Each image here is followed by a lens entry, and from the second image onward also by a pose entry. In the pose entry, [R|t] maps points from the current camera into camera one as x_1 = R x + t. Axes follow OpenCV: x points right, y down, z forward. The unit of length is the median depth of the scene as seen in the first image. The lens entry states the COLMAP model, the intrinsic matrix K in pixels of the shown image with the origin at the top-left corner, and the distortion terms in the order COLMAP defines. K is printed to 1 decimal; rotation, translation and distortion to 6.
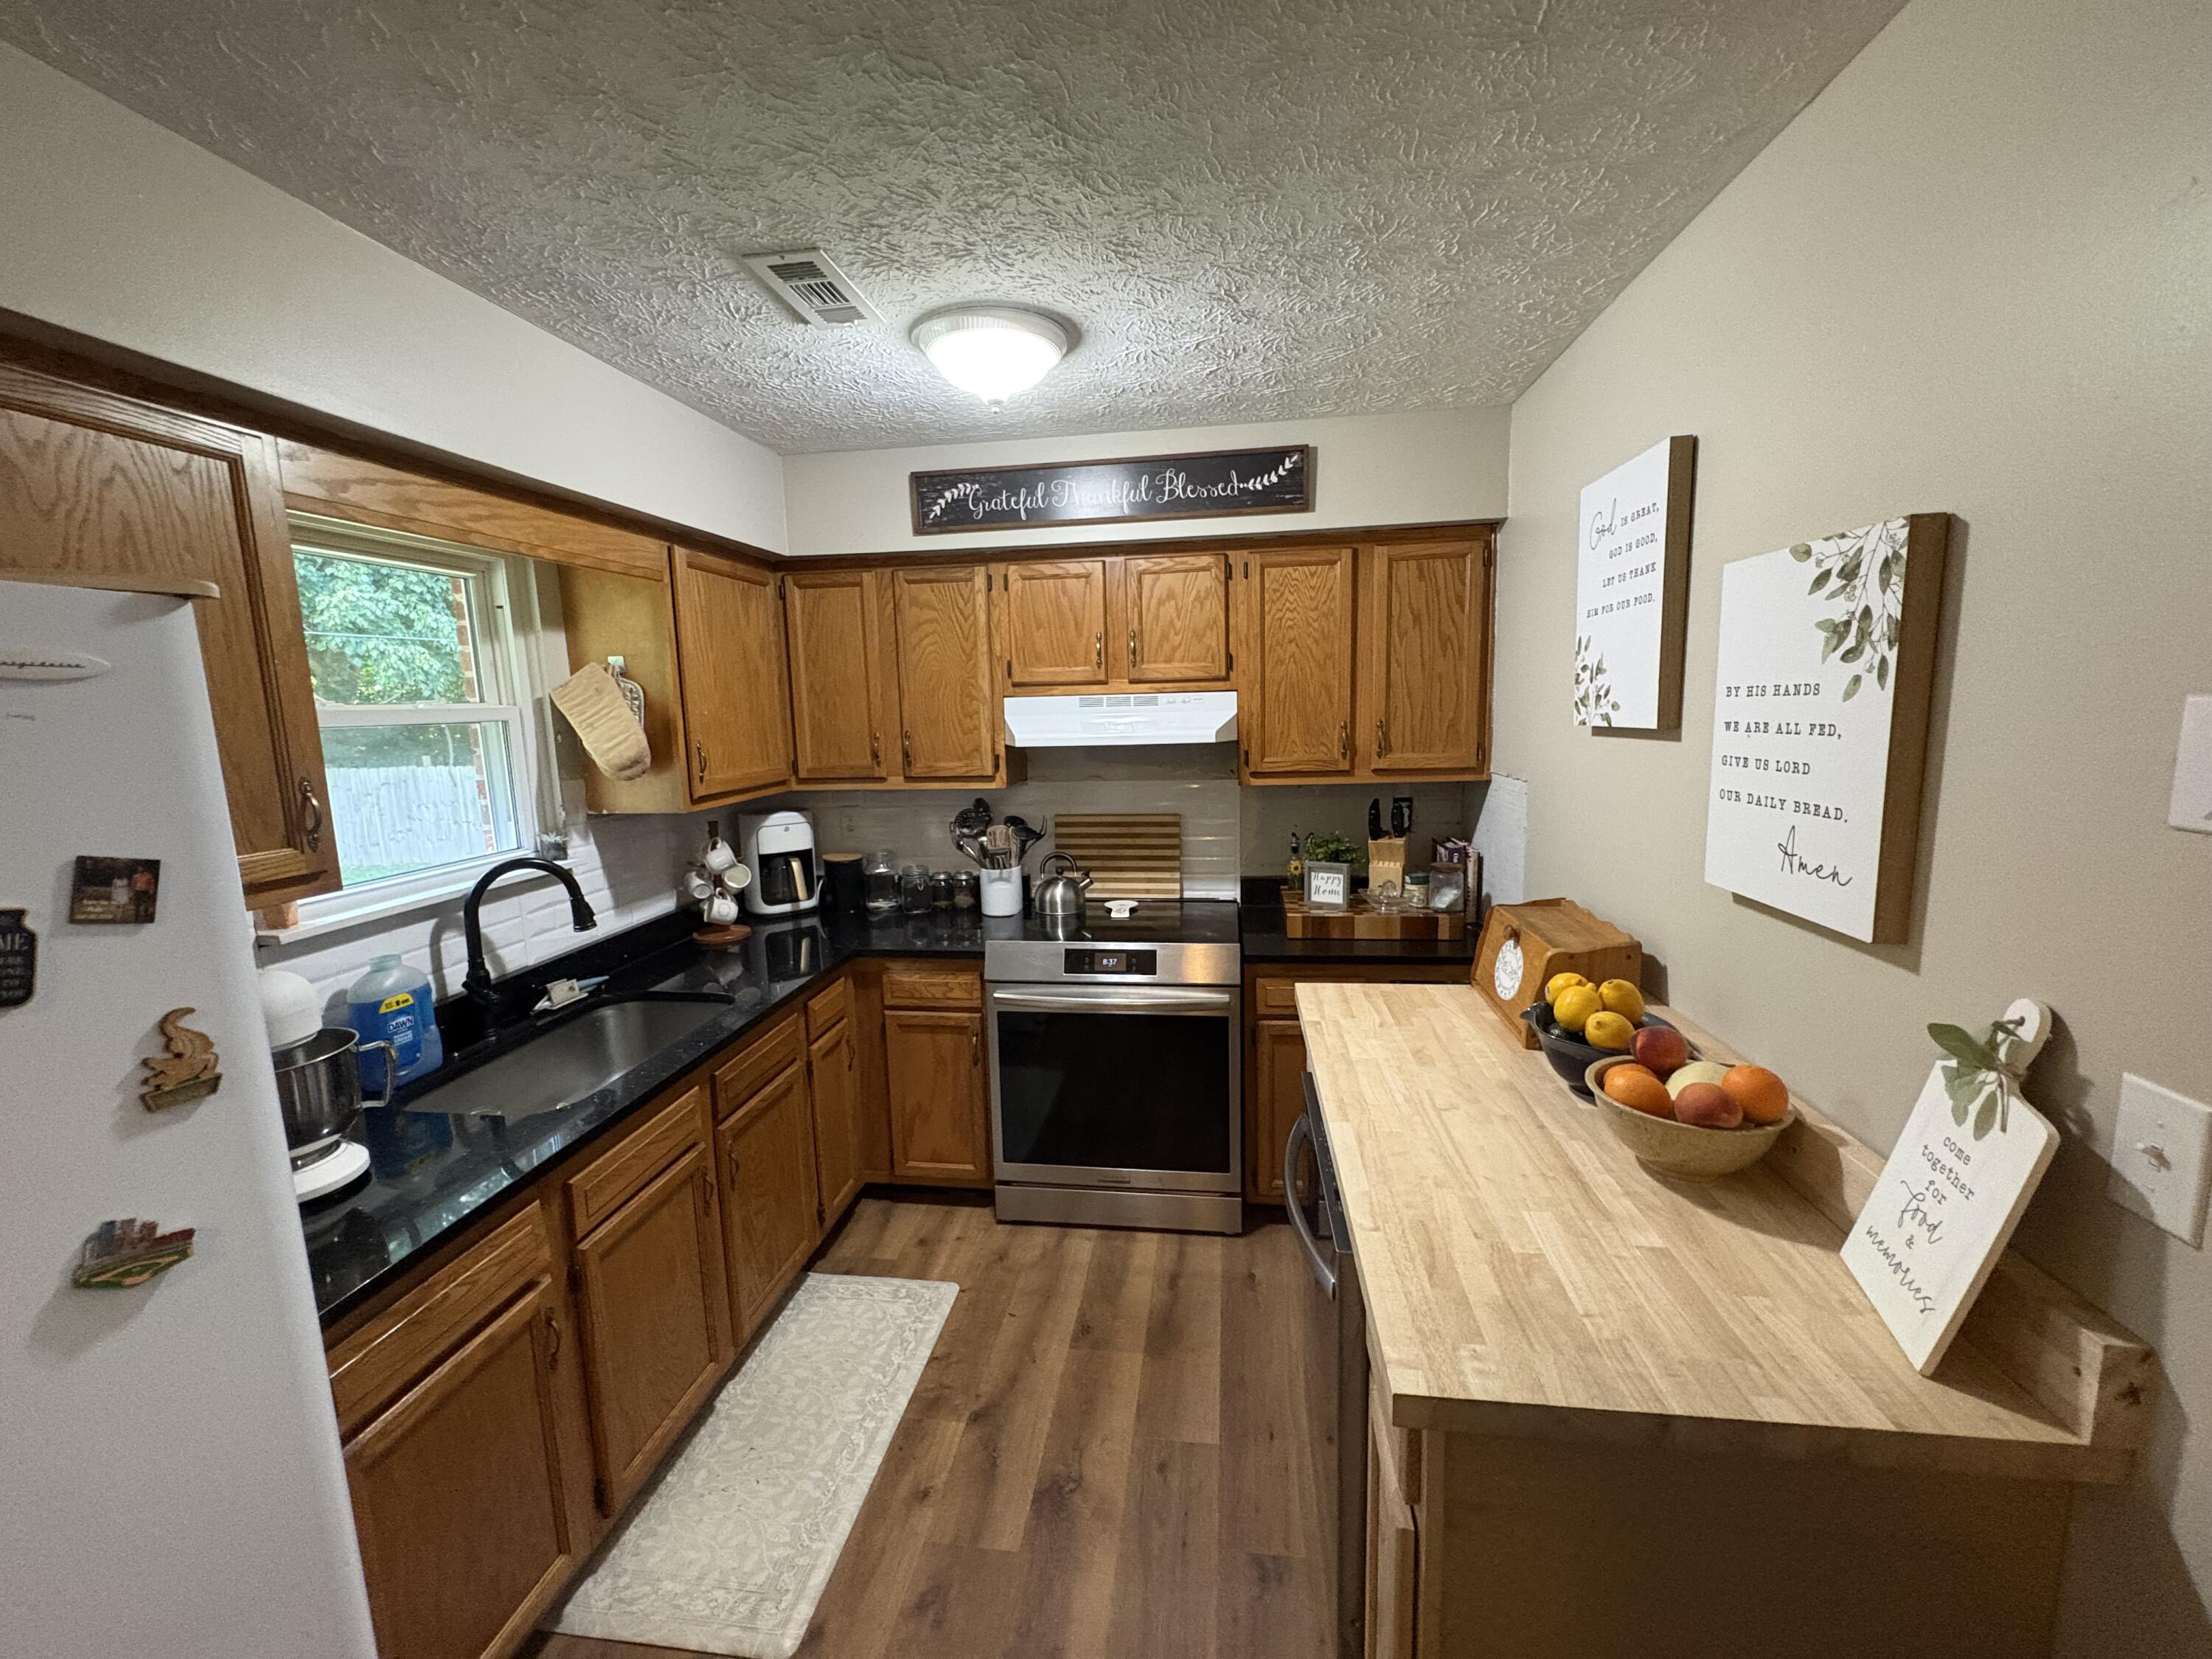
lens RADIAL K [[879.7, 0, 1107.1], [0, 879.7, 829.6], [0, 0, 1]] dist [-0.000116, 0.000125]
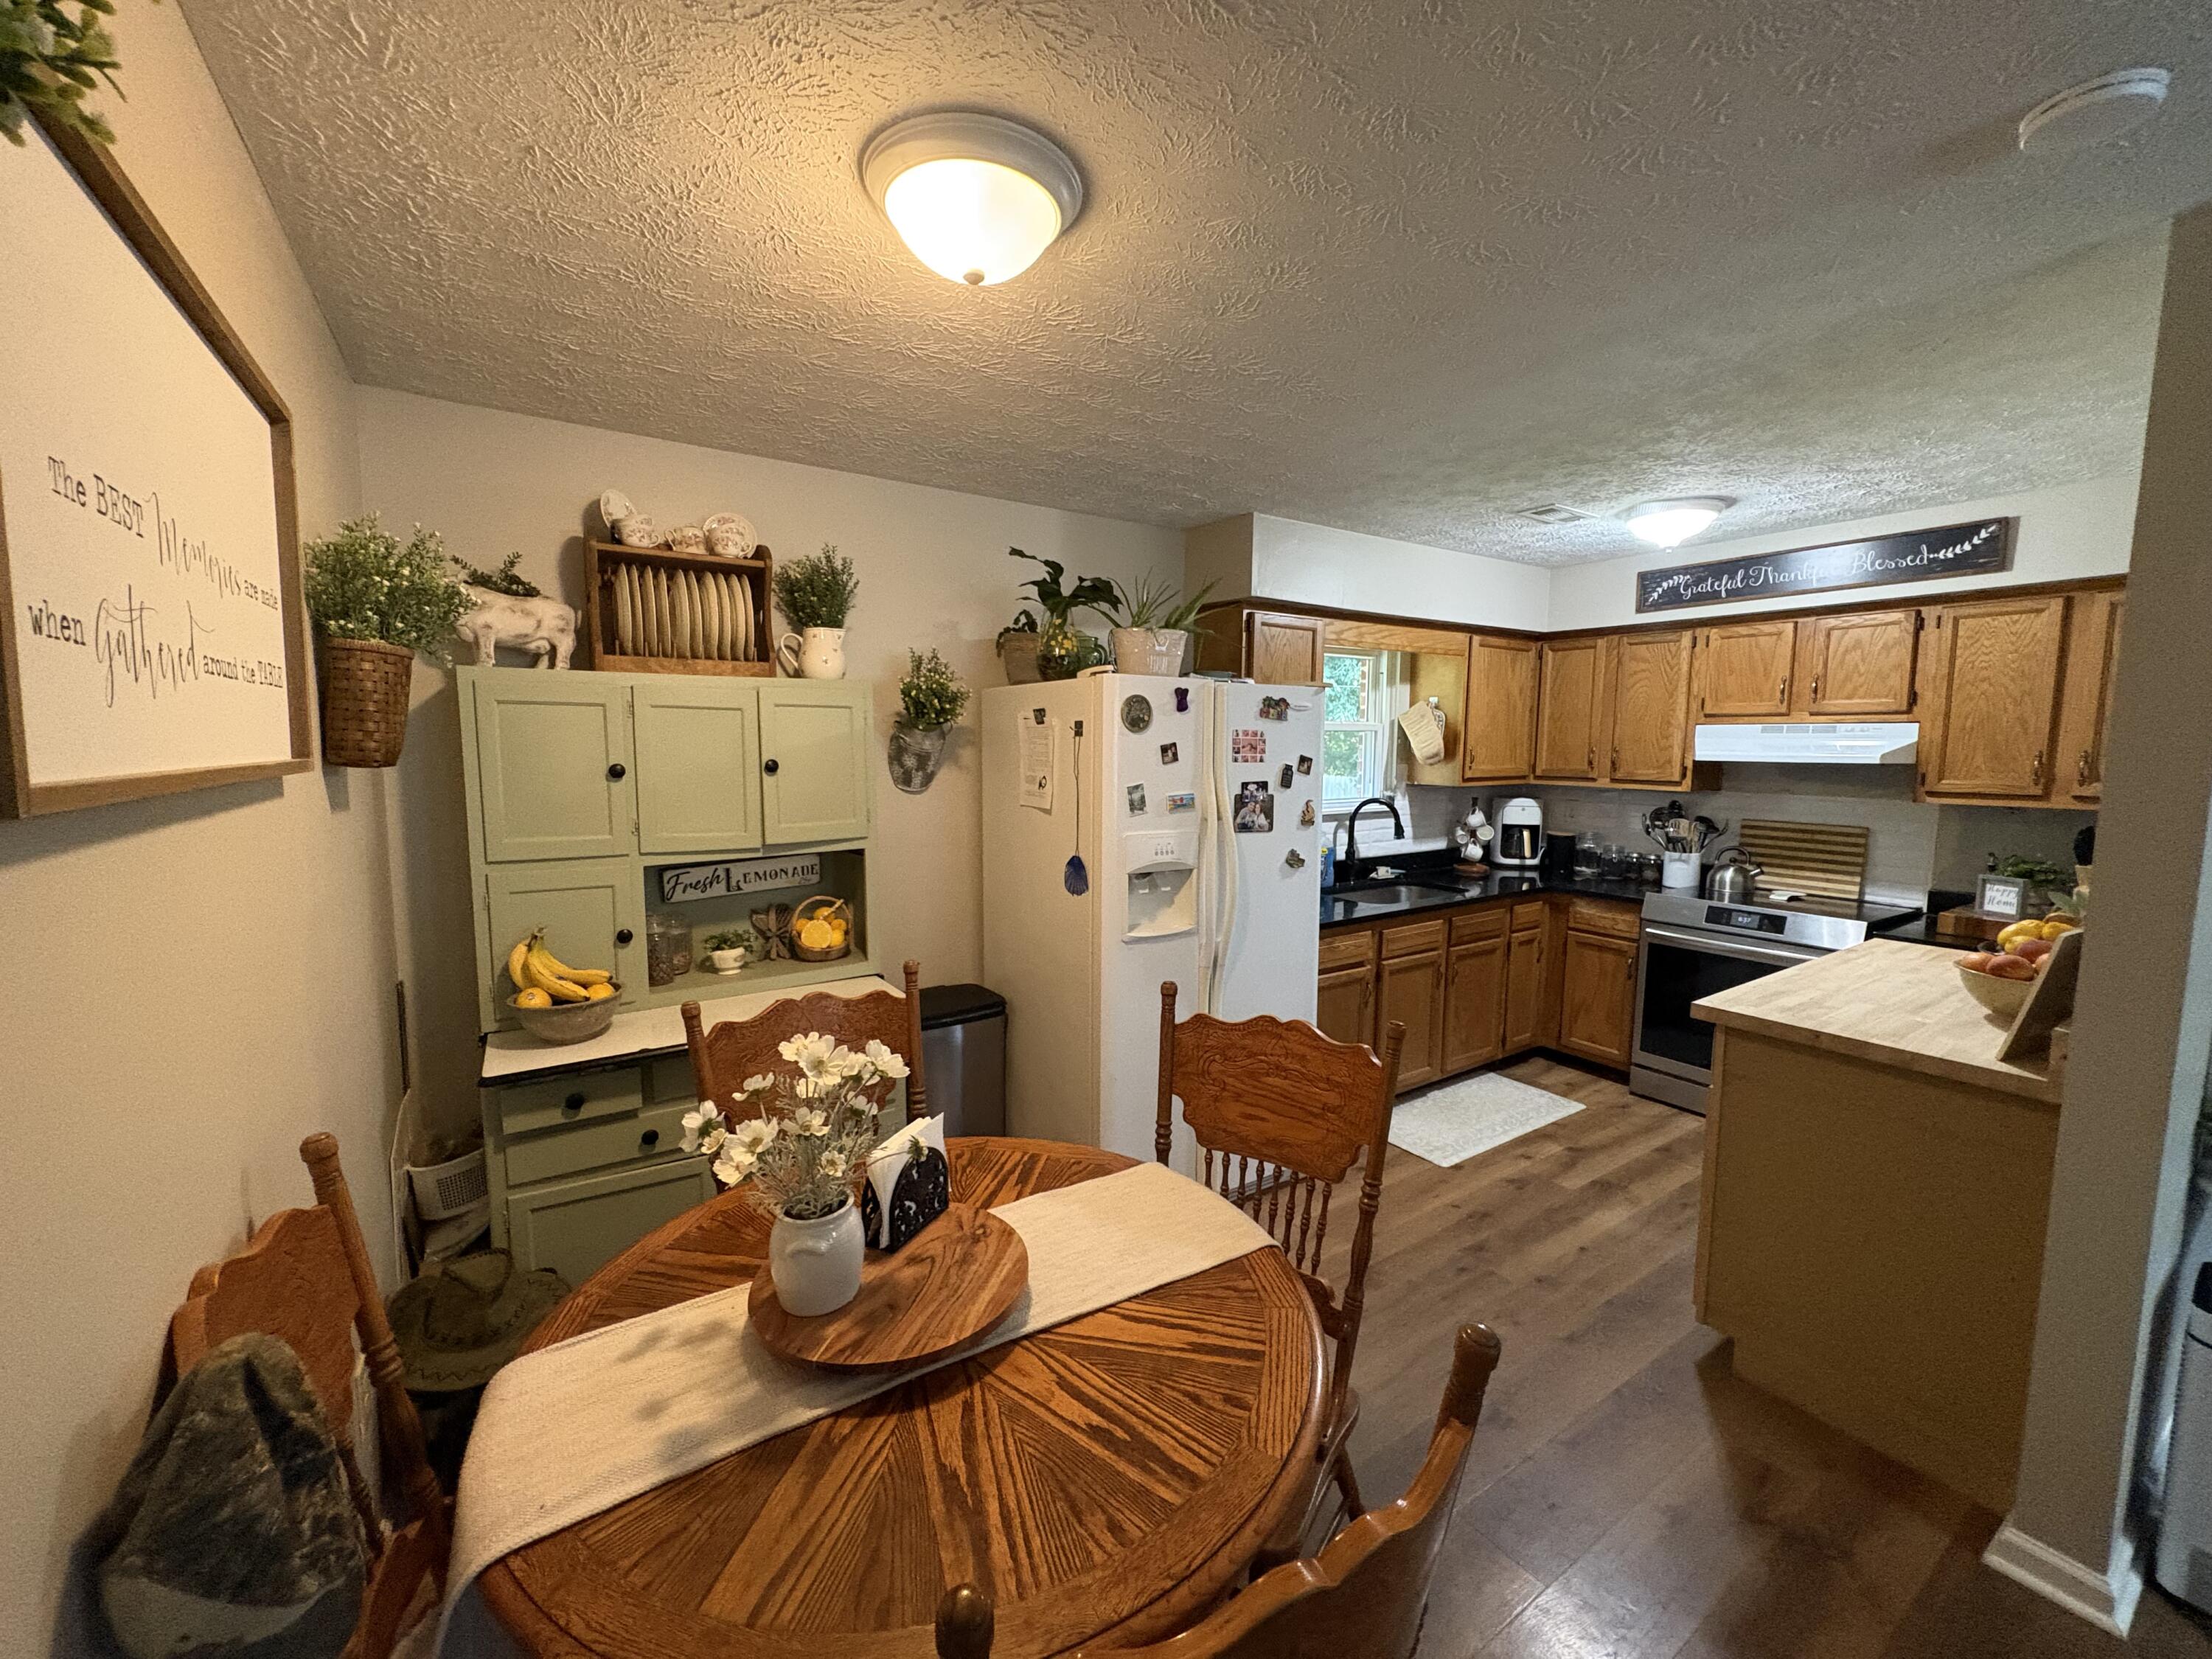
lens RADIAL K [[879.7, 0, 1102.9], [0, 879.7, 831.4], [0, 0, 1]] dist [-0.000116, 0.000125]
pose [[0.657478, 0.108060, -0.745685, 0.326274], [-0.131680, 0.990911, 0.027493, 0.101430], [0.741878, 0.080116, 0.665731, -0.602047]]
